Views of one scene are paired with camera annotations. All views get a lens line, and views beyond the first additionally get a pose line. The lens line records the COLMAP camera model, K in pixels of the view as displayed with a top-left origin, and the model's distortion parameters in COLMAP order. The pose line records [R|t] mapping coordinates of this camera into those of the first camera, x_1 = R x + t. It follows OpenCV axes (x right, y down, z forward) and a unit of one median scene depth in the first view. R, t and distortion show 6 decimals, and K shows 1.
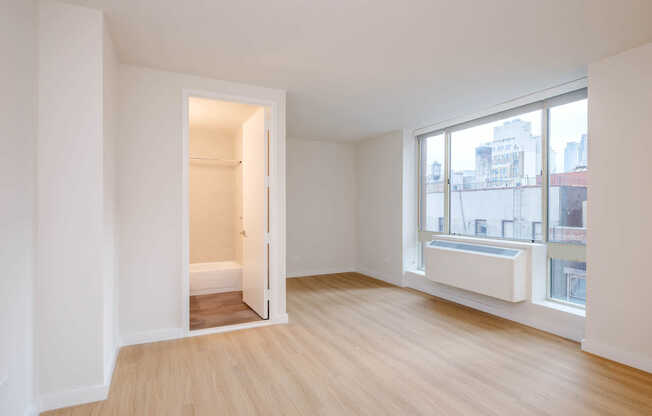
lens RADIAL K [[331.8, 0, 326.0], [0, 331.8, 208.0], [0, 0, 1]] dist [-0.001751, -0.000539]
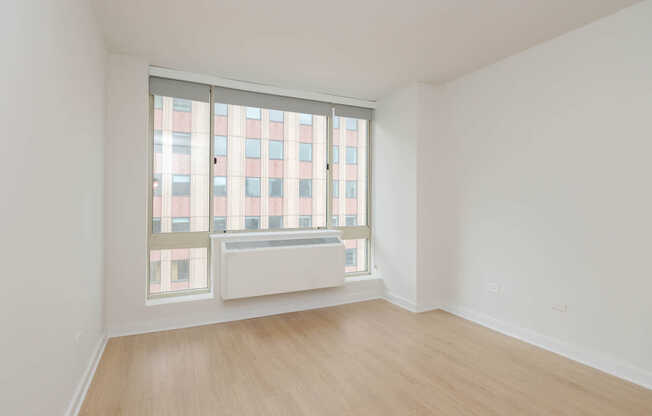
lens RADIAL K [[332.4, 0, 318.6], [0, 332.4, 198.5], [0, 0, 1]] dist [0.003853, 0.000291]
pose [[0.018361, 0.003541, 0.999825, -0.353497], [-0.006013, 0.999976, -0.003432, 0.004220], [-0.999813, -0.005949, 0.018382, 0.739619]]
